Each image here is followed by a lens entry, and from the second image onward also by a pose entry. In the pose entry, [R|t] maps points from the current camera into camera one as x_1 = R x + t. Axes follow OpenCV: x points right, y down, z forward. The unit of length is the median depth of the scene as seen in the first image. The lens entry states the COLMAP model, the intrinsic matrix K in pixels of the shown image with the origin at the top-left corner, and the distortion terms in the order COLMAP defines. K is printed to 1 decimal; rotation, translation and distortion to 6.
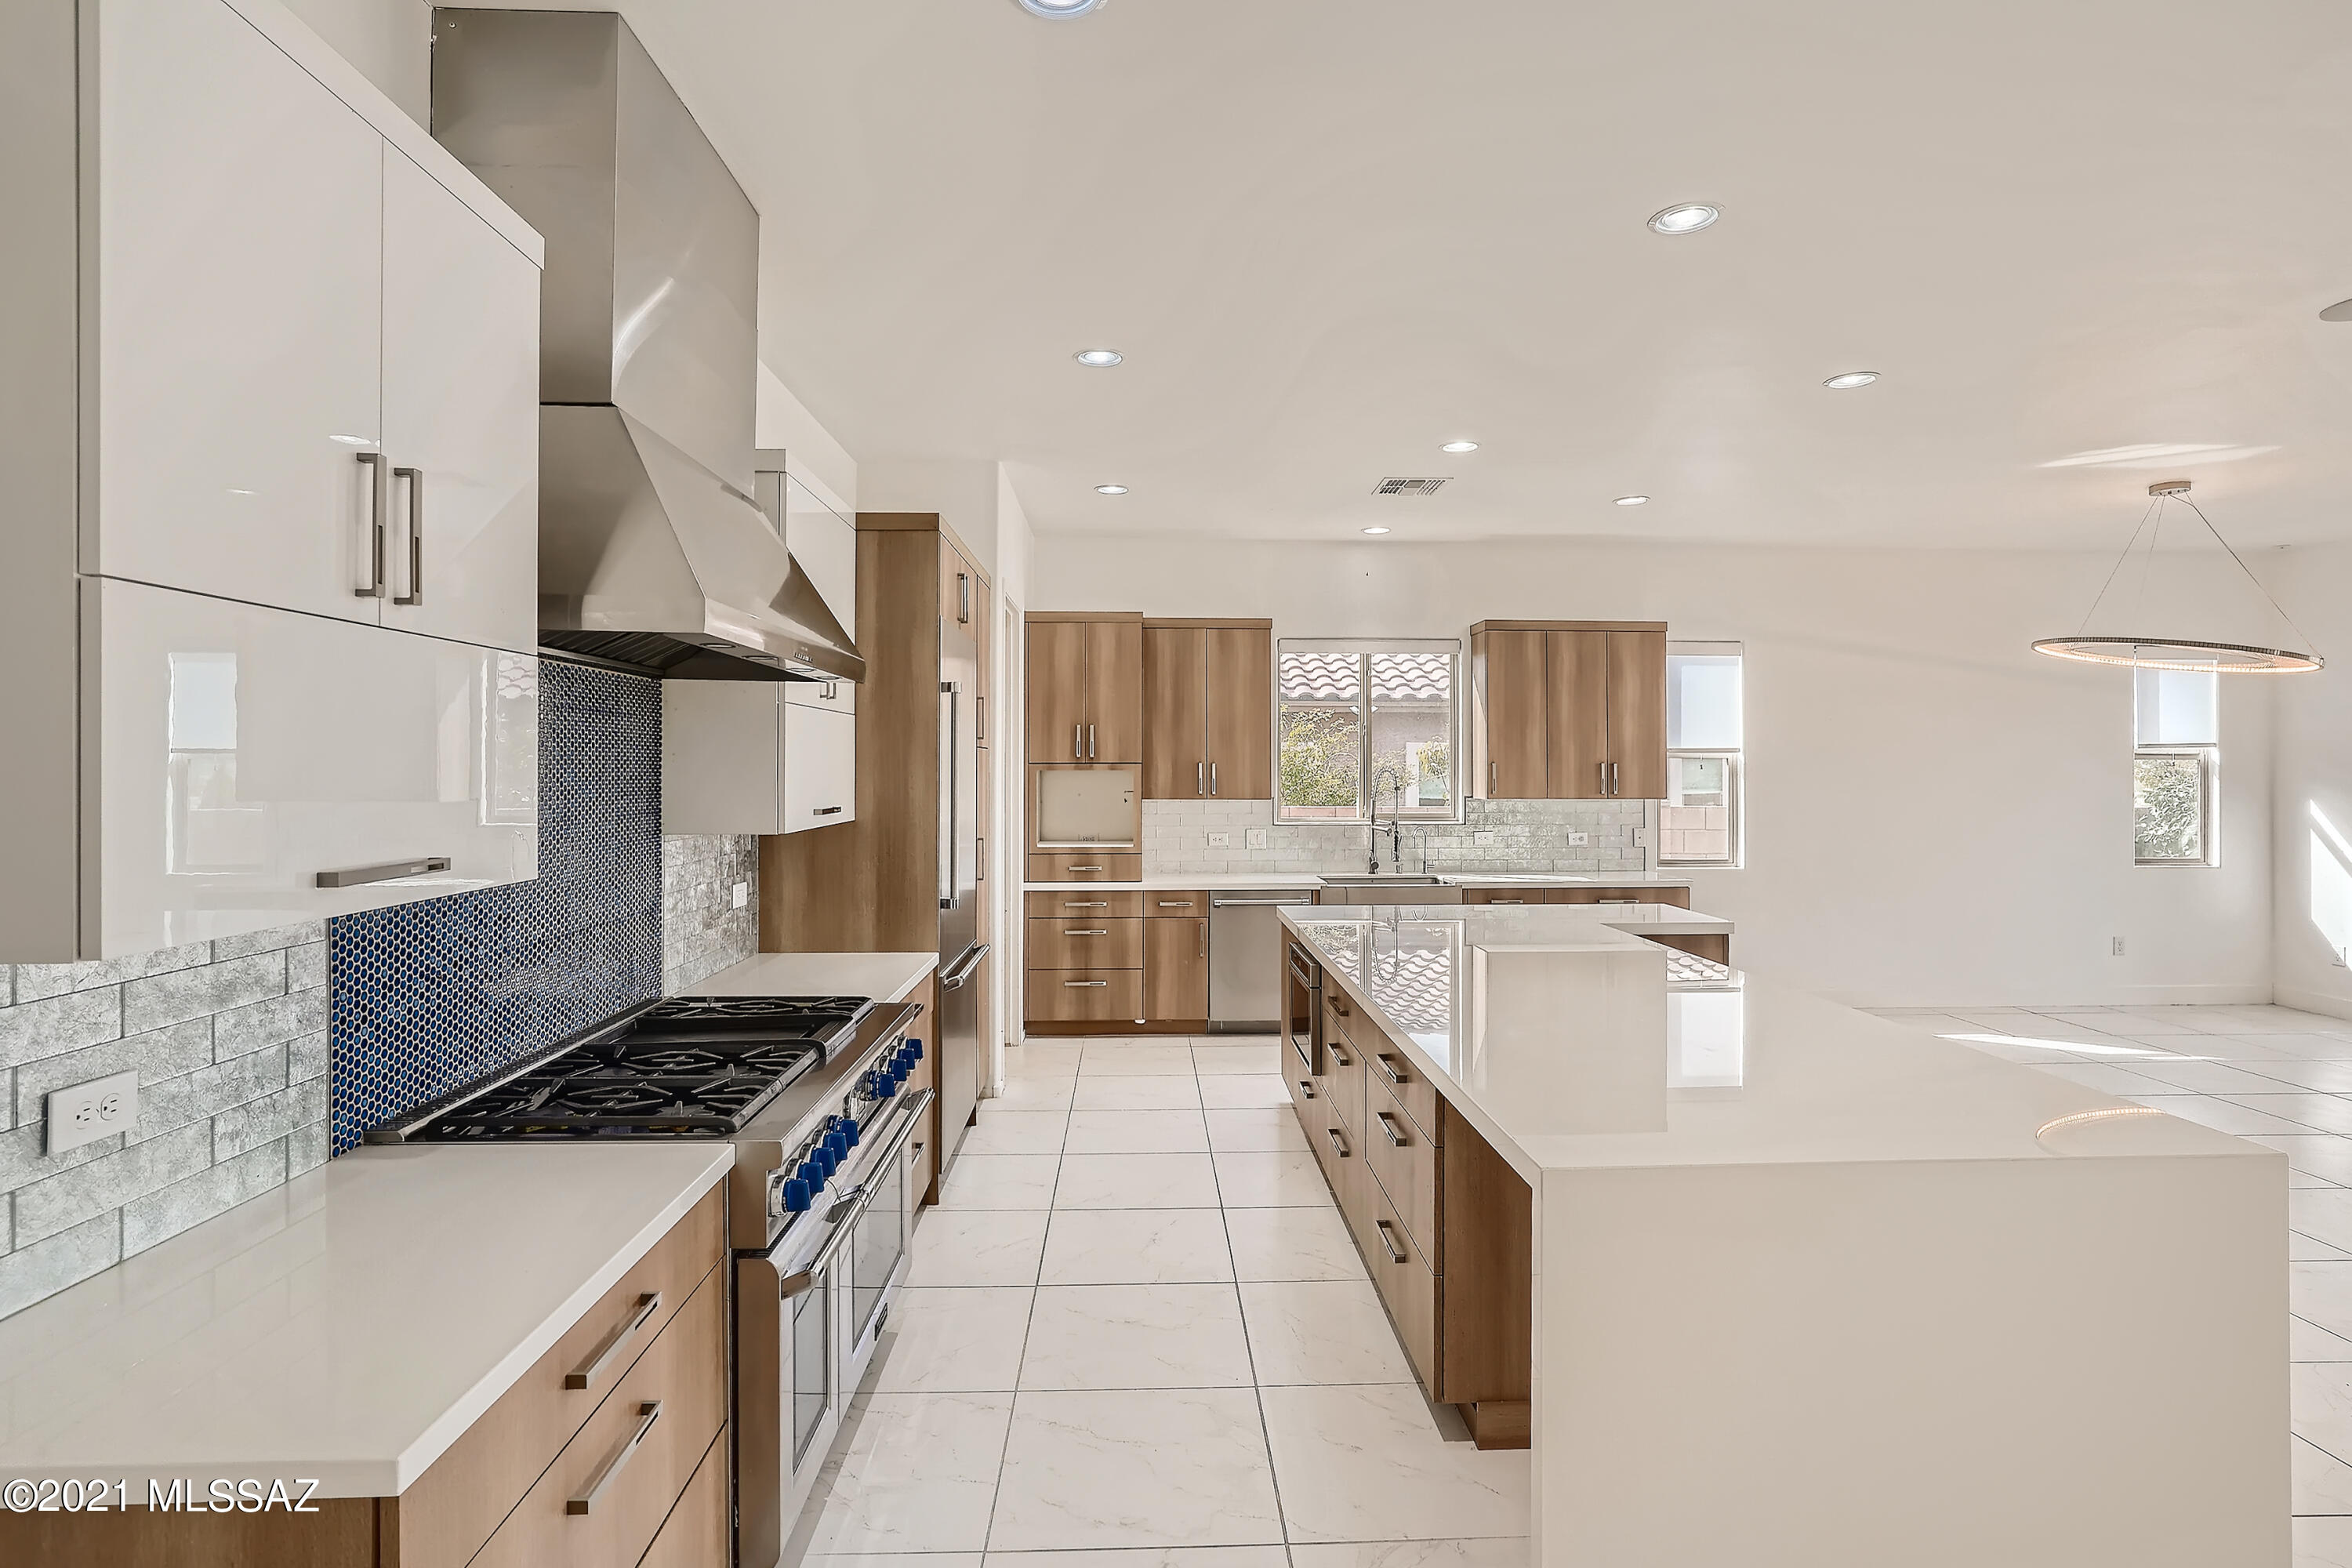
lens RADIAL K [[1185.1, 0, 1181.3], [0, 1185.1, 769.7], [0, 0, 1]] dist [-0.032690, 0.011805]
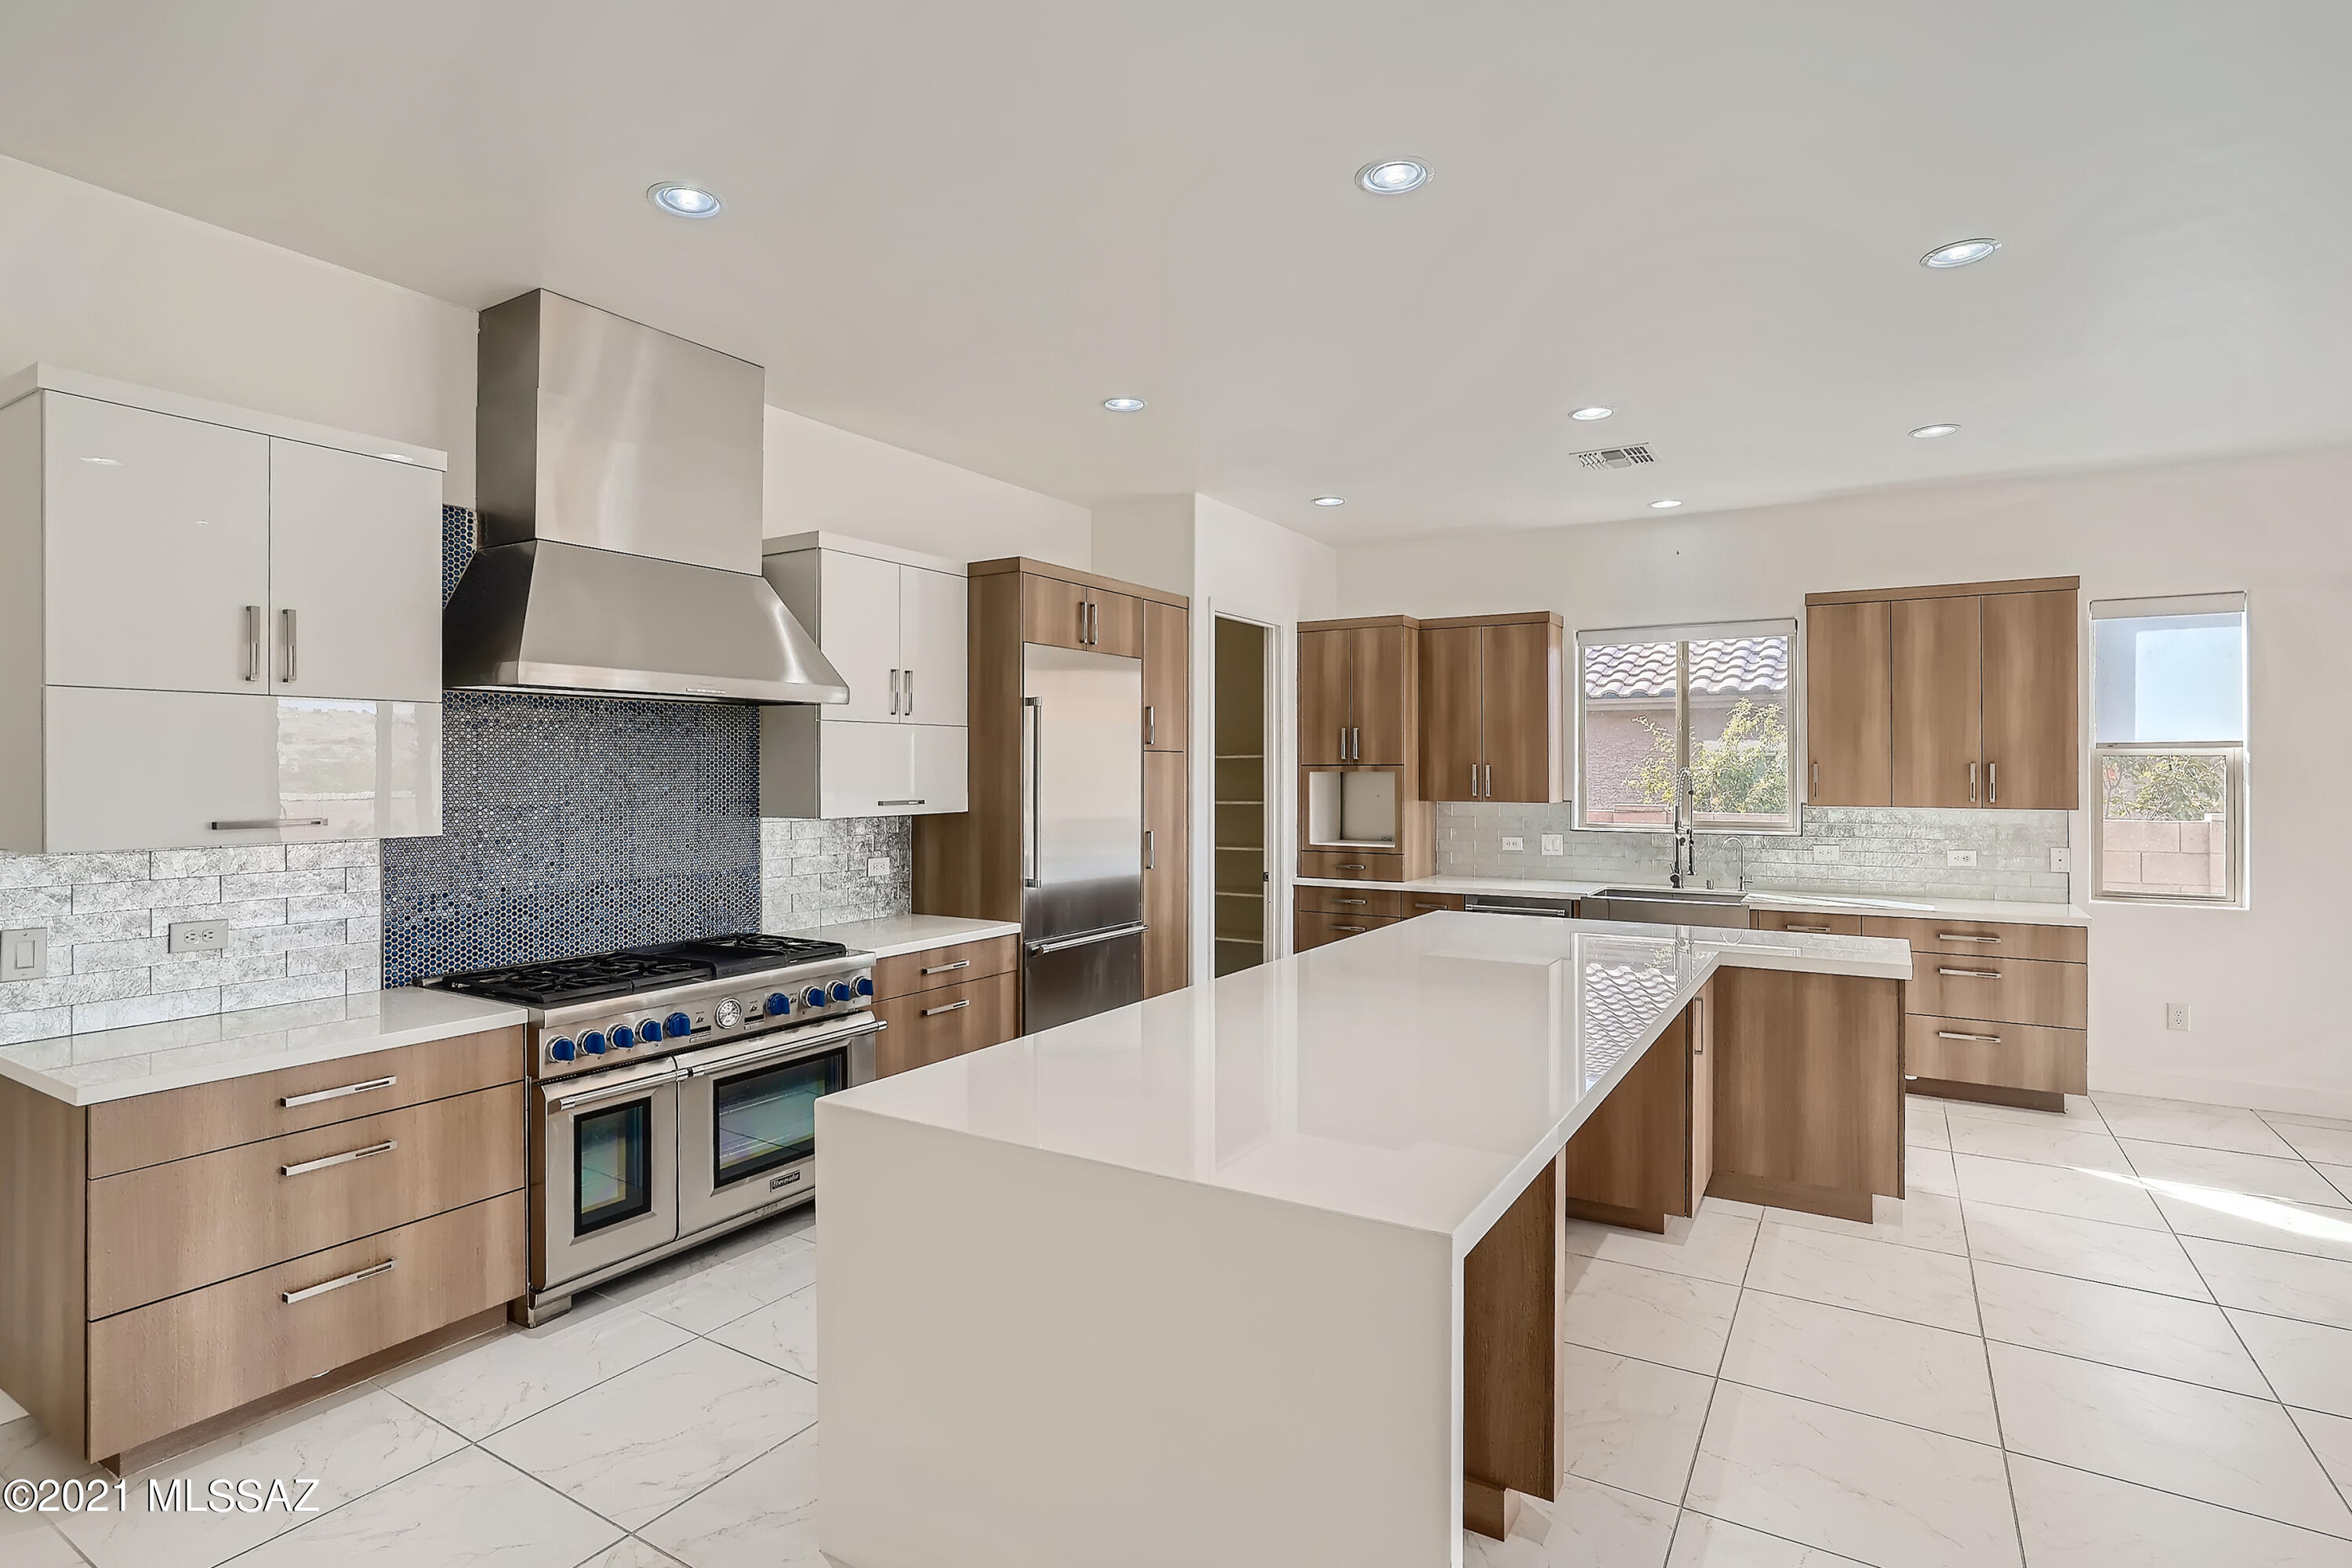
lens RADIAL K [[1185.1, 0, 1191.6], [0, 1185.1, 774.5], [0, 0, 1]] dist [-0.032690, 0.011805]
pose [[0.831540, 0.001261, -0.555463, 0.363651], [-0.000242, 0.999998, 0.001908, 0.000827], [0.555465, -0.001452, 0.831539, 0.058028]]
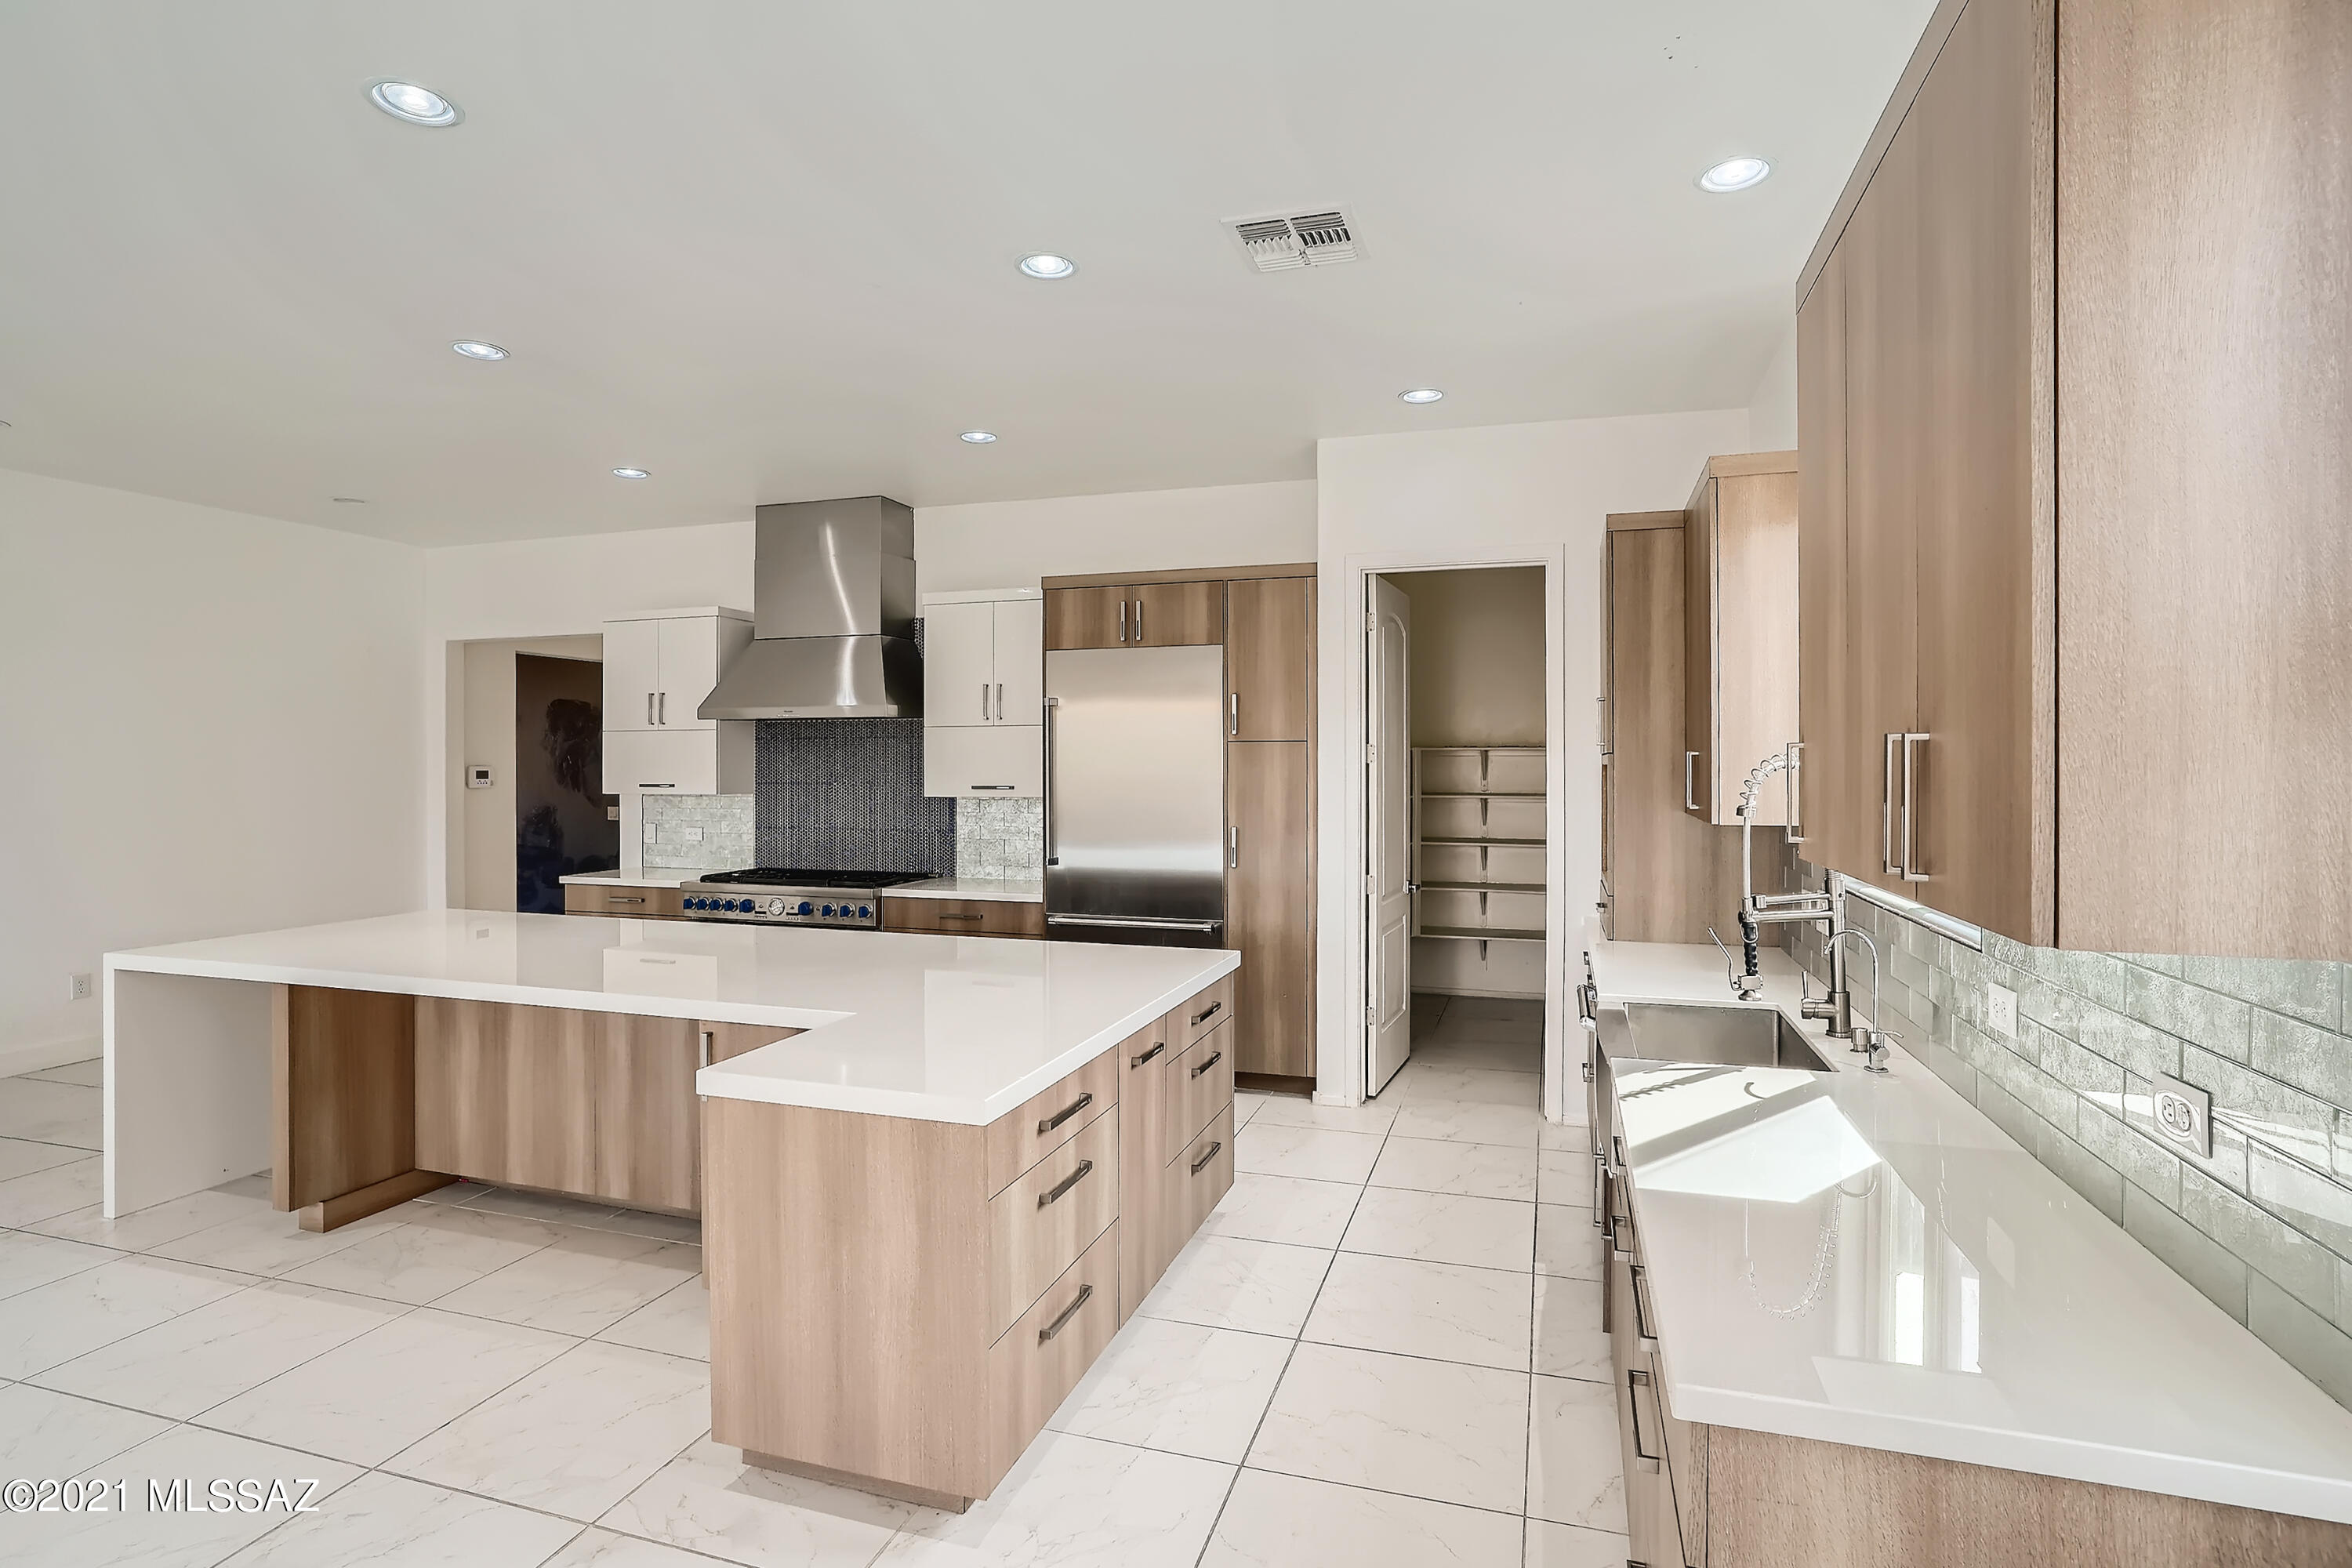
lens RADIAL K [[1185.1, 0, 1184.4], [0, 1185.1, 768.7], [0, 0, 1]] dist [-0.032690, 0.011805]
pose [[-0.352697, -0.000449, -0.935738, 0.620950], [-0.004419, 0.999990, 0.001186, 0.003191], [0.935727, 0.004554, -0.352695, 0.988467]]
